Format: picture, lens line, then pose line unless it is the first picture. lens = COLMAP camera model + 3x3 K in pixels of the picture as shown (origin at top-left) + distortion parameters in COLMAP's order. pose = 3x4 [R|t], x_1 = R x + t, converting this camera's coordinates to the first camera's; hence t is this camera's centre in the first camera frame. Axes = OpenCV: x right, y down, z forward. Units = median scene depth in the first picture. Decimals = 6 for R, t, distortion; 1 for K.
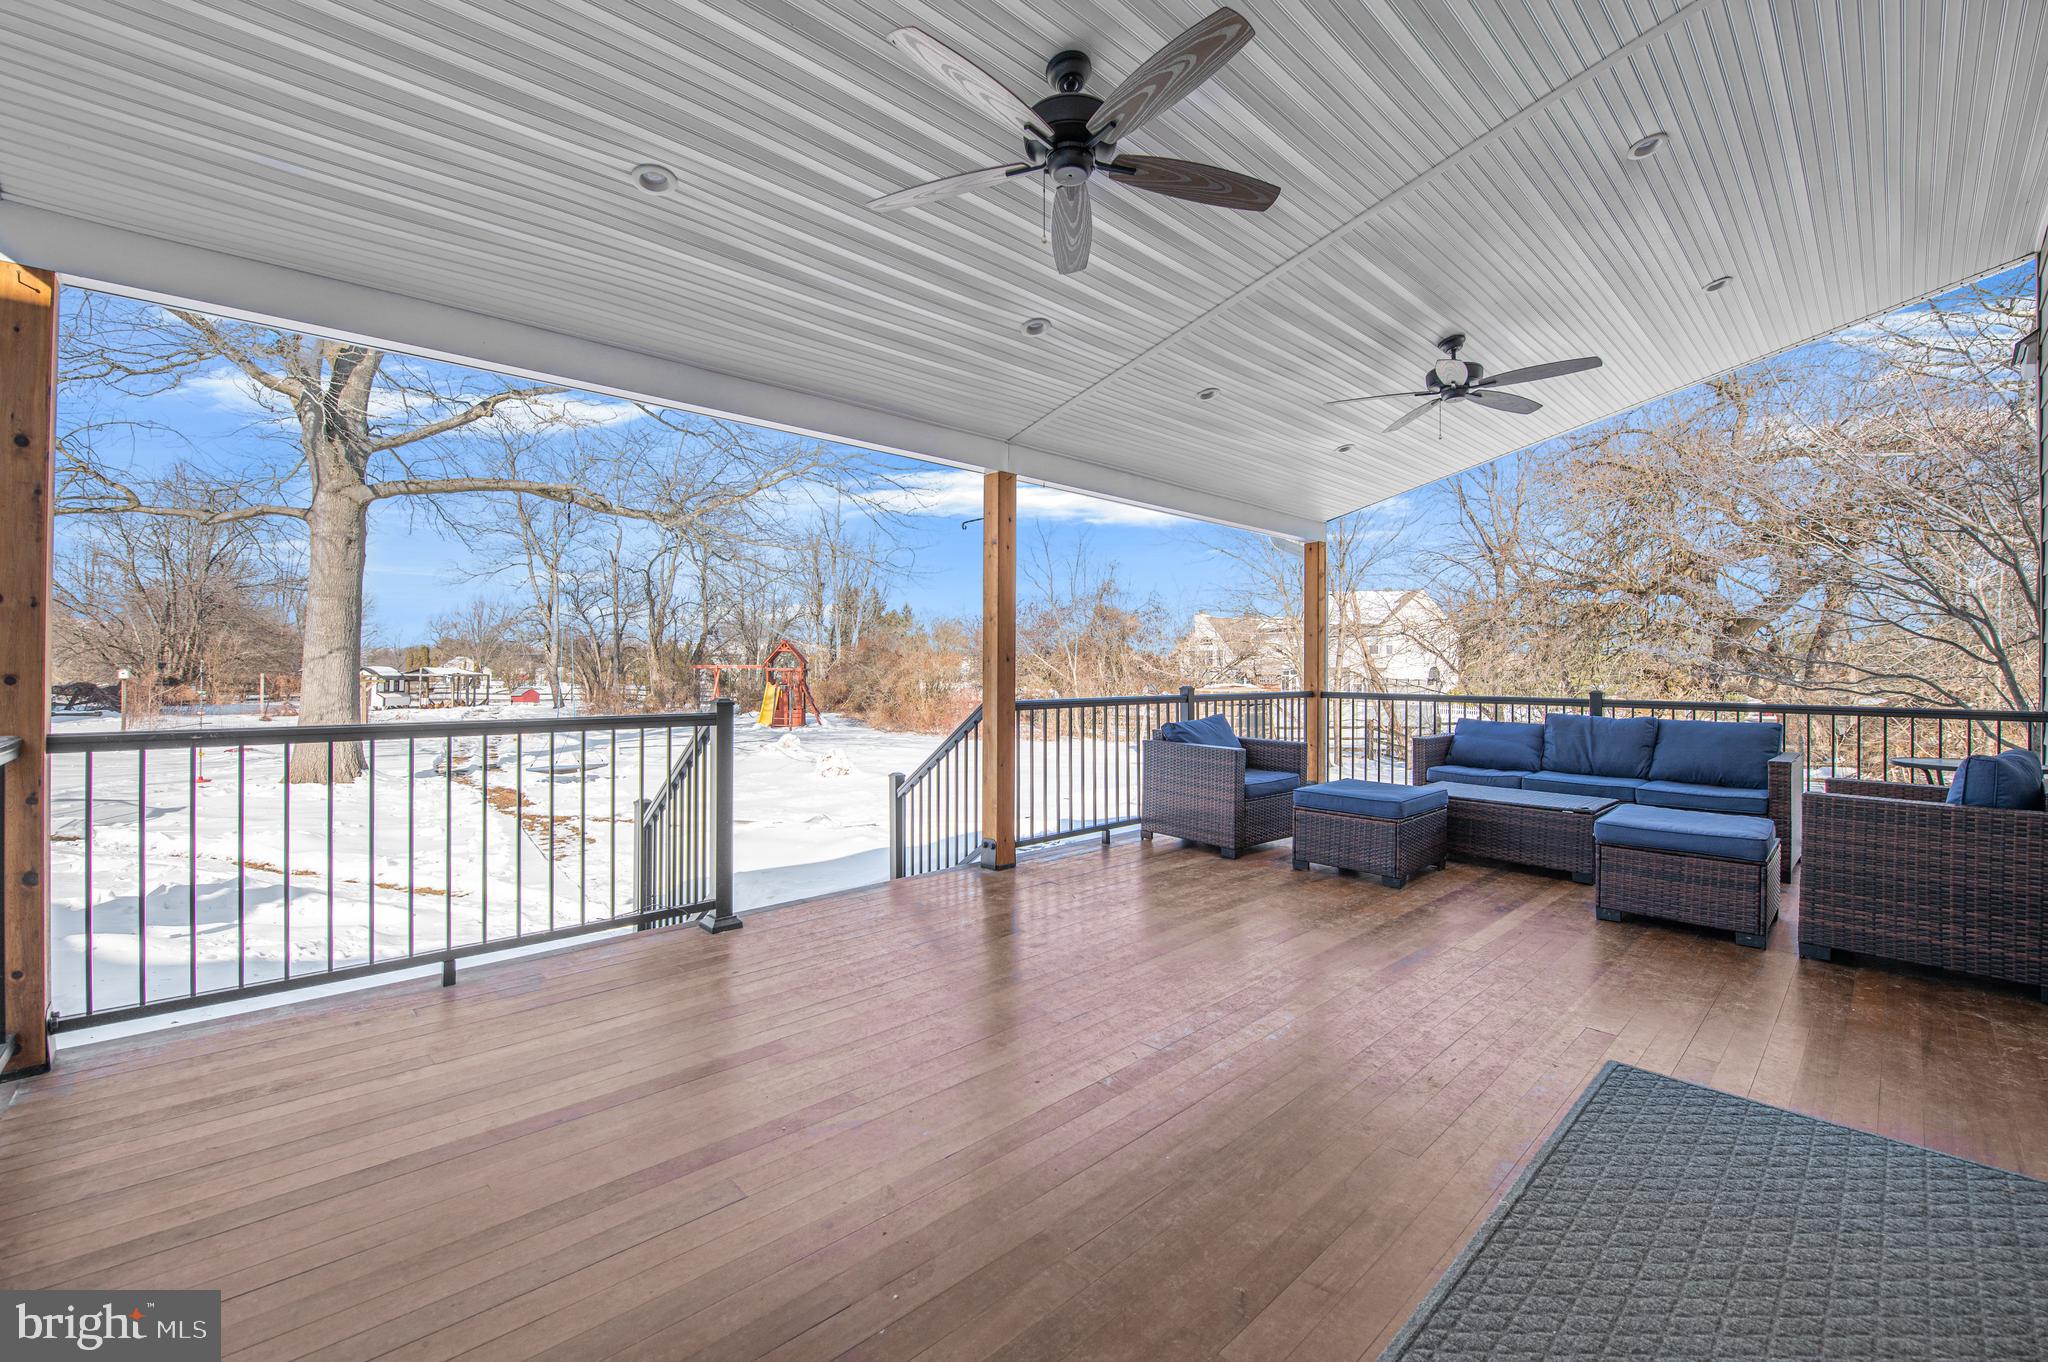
lens RADIAL K [[831.8, 0, 1024.4], [0, 831.8, 660.7], [0, 0, 1]] dist [-0.016024, -0.000382]
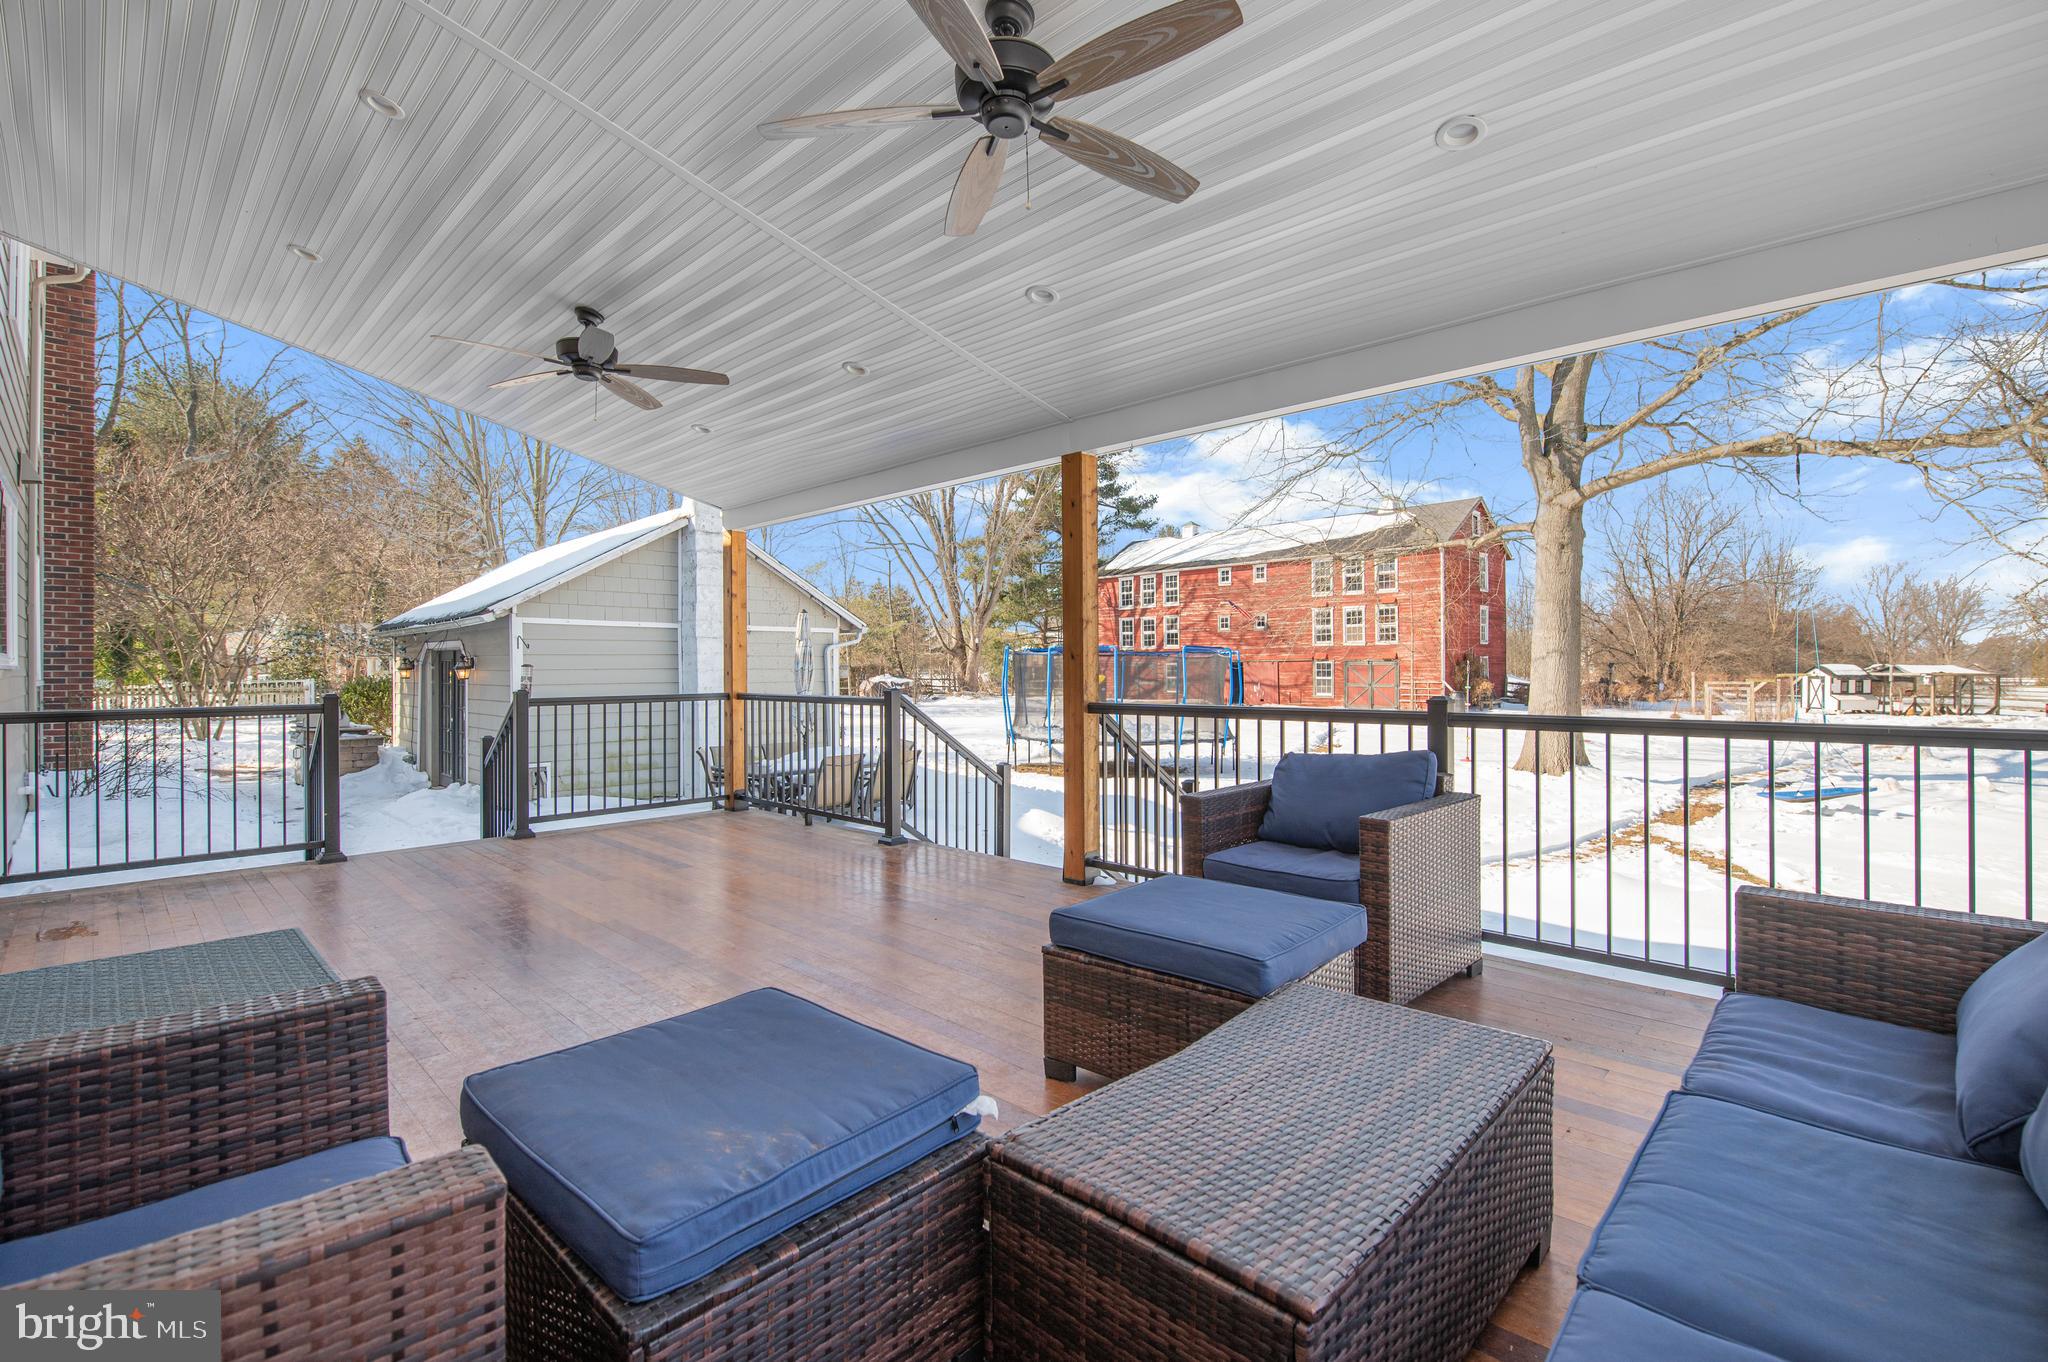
lens RADIAL K [[881.5, 0, 1035.8], [0, 881.5, 662.7], [0, 0, 1]] dist [-0.000389, -0.000077]
pose [[0.046064, 0.000036, -0.998938, 0.278488], [0.005602, 0.999984, 0.000295, 0.001579], [0.998923, -0.005610, 0.046063, 0.265045]]
